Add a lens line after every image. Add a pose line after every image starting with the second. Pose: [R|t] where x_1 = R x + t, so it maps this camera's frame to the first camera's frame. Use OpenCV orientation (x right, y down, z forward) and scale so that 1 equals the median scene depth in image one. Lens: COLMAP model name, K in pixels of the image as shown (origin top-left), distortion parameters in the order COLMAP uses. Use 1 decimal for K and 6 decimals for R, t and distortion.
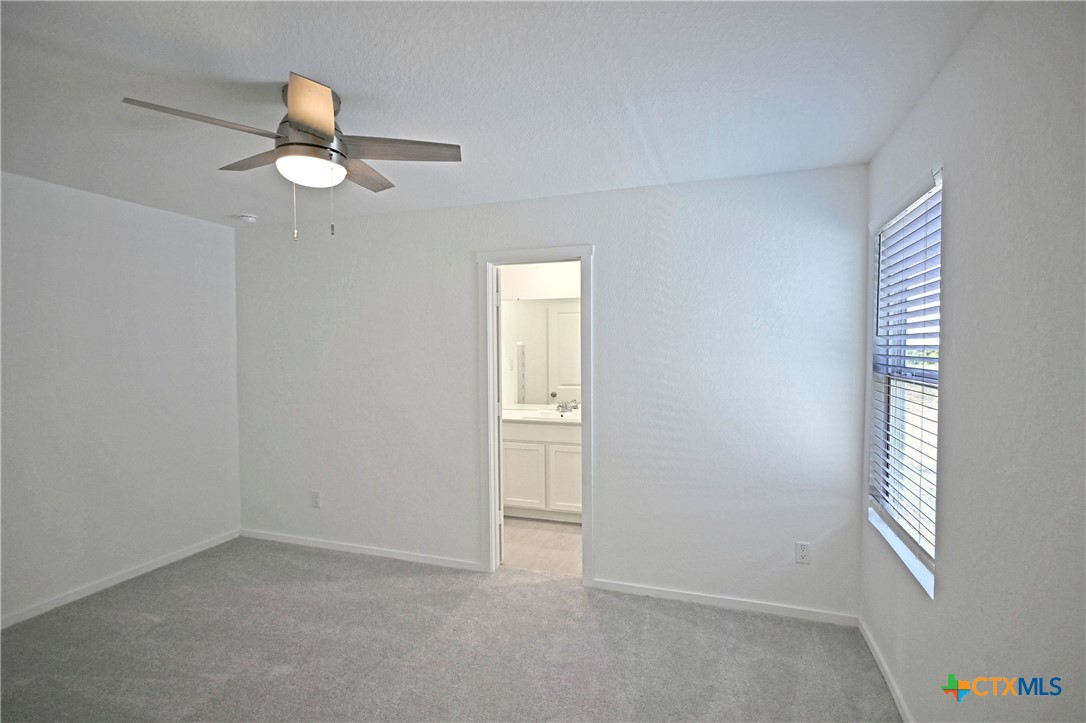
lens RADIAL K [[553.4, 0, 543.0], [0, 553.4, 361.5], [0, 0, 1]] dist [0.029966, 0.000870]
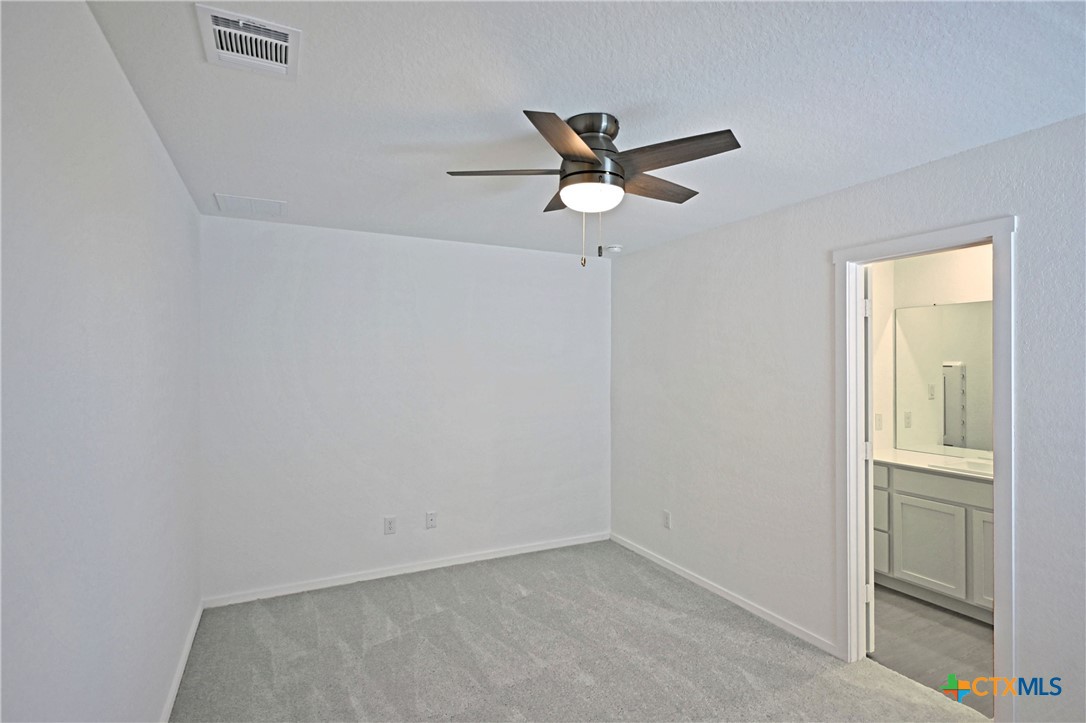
lens RADIAL K [[558.9, 0, 543.0], [0, 558.9, 361.5], [0, 0, 1]] dist [0.012621, 0.000128]
pose [[0.718078, 0.004960, -0.695945, 0.150385], [-0.025886, 0.999473, -0.019587, -0.011704], [0.695482, 0.032081, 0.717827, 0.137308]]
